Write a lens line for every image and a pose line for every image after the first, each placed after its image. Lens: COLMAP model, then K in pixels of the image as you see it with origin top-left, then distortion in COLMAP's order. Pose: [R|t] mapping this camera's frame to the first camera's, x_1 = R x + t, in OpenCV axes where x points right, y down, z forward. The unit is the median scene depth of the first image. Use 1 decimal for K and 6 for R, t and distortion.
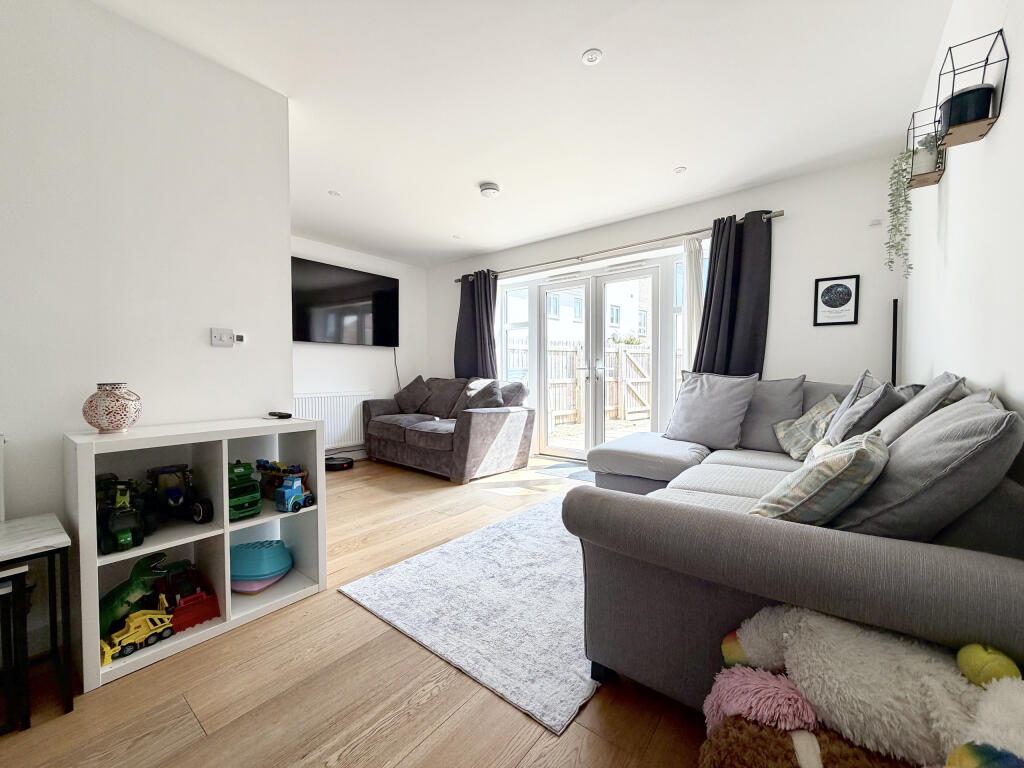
lens RADIAL K [[408.7, 0, 512.0], [0, 408.7, 384.0], [0, 0, 1]] dist [0.000922, 0.000361]
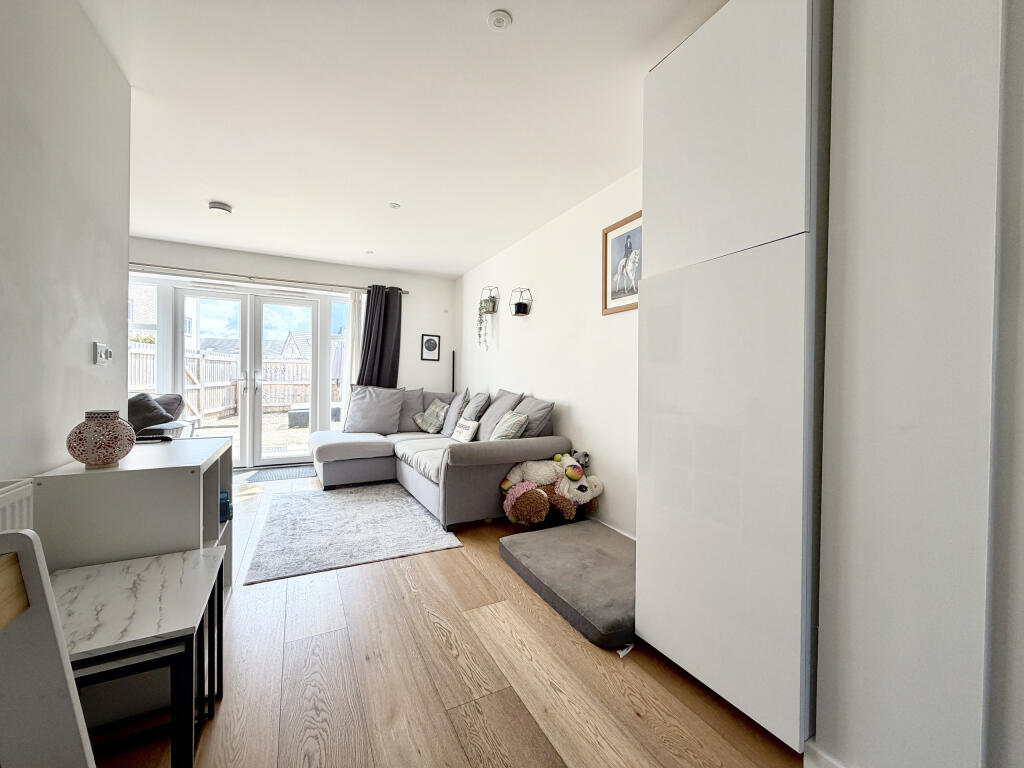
lens RADIAL K [[408.7, 0, 512.0], [0, 408.7, 384.0], [0, 0, 1]] dist [0.000922, 0.000361]
pose [[0.406215, 0.002545, 0.913774, -0.742672], [0.005144, 0.999974, -0.005072, -0.026528], [-0.913763, 0.006761, 0.406191, -0.088506]]
